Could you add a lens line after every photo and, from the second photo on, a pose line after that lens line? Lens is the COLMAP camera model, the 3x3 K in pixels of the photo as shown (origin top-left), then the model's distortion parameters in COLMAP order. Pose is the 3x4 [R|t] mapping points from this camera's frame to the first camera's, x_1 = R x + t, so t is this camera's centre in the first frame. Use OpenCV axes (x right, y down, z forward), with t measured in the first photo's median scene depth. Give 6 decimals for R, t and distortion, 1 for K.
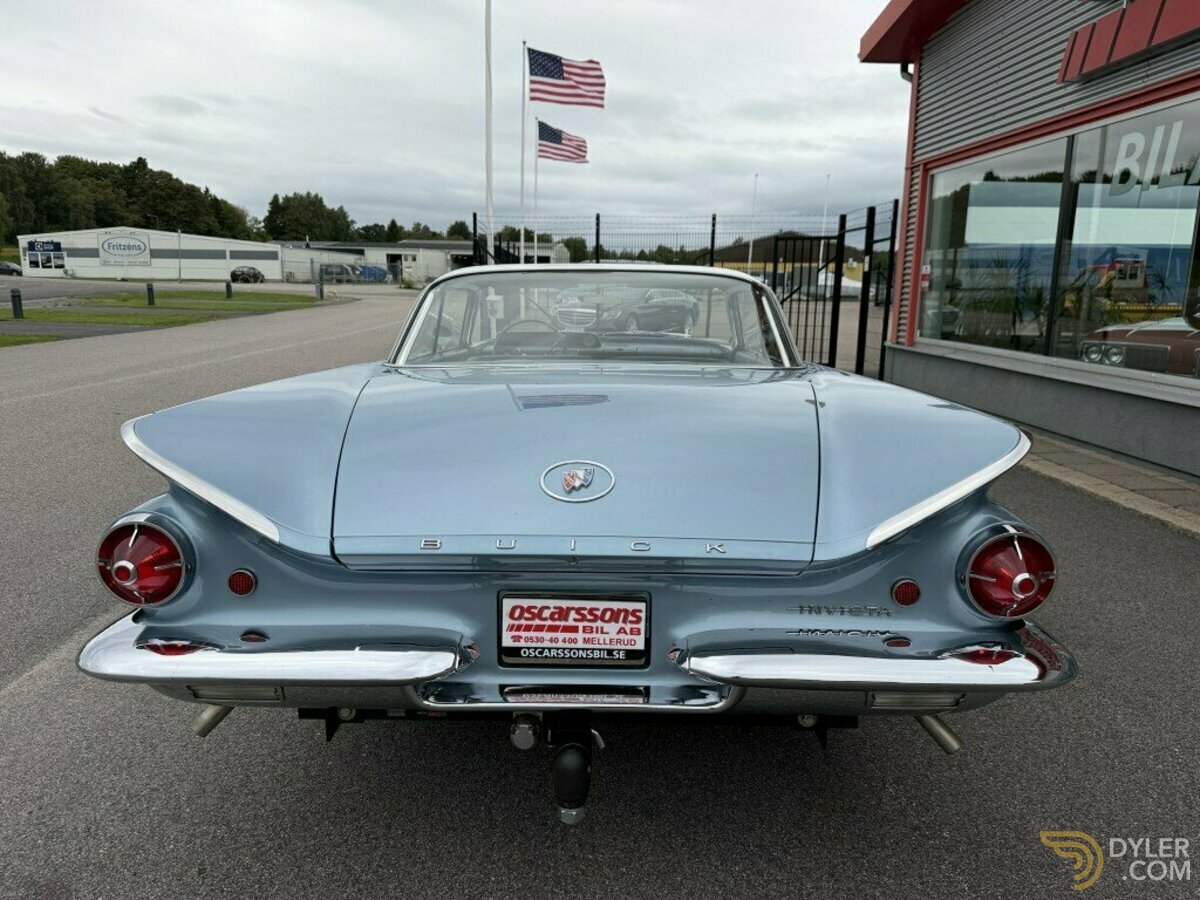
lens RADIAL K [[855.3, 0, 590.2], [0, 855.3, 454.8], [0, 0, 1]] dist [0.021808, -0.035575]
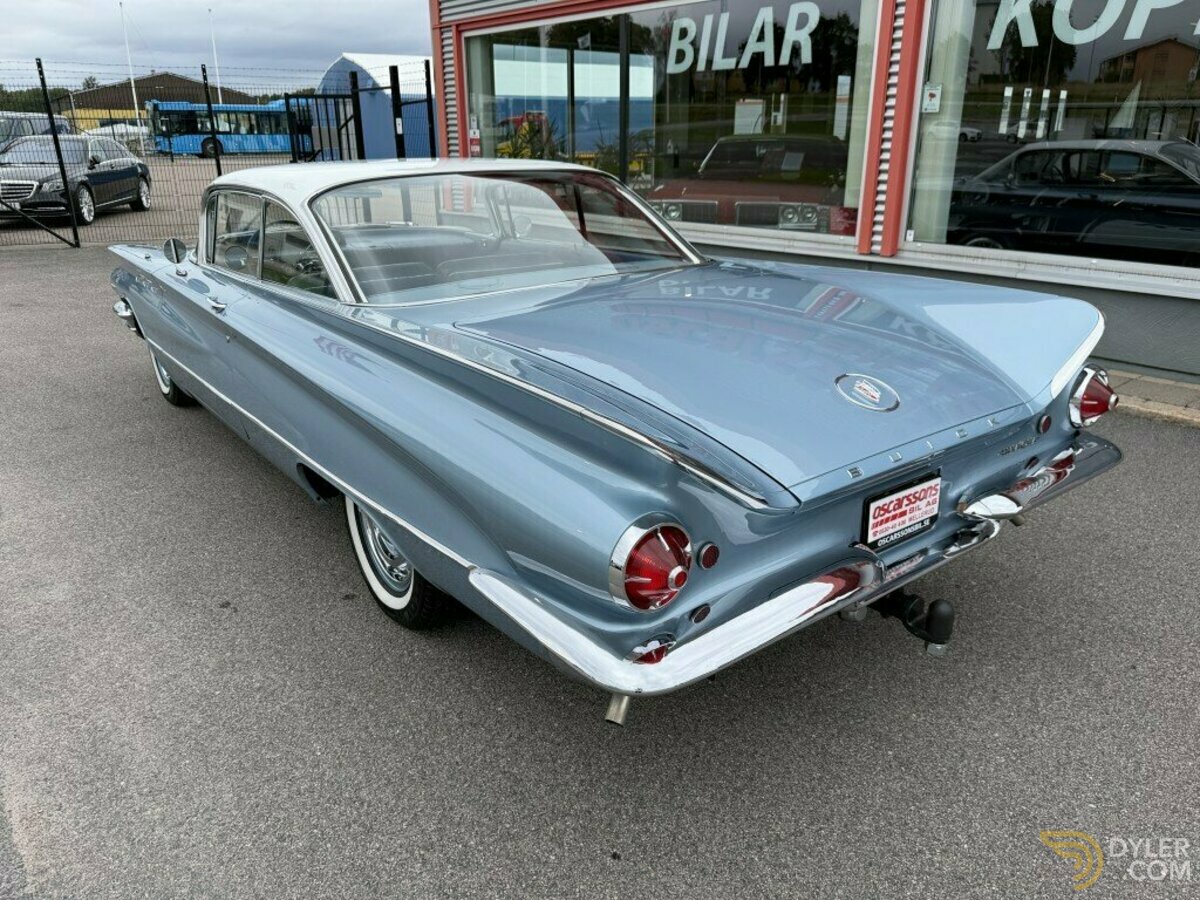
lens RADIAL K [[855.3, 0, 599.4], [0, 855.3, 452.2], [0, 0, 1]] dist [0.021808, -0.035575]
pose [[0.780458, -0.228820, 0.581830, -1.048485], [0.132645, 0.970035, 0.203564, -0.186607], [-0.610975, -0.081696, 0.787423, 0.310390]]
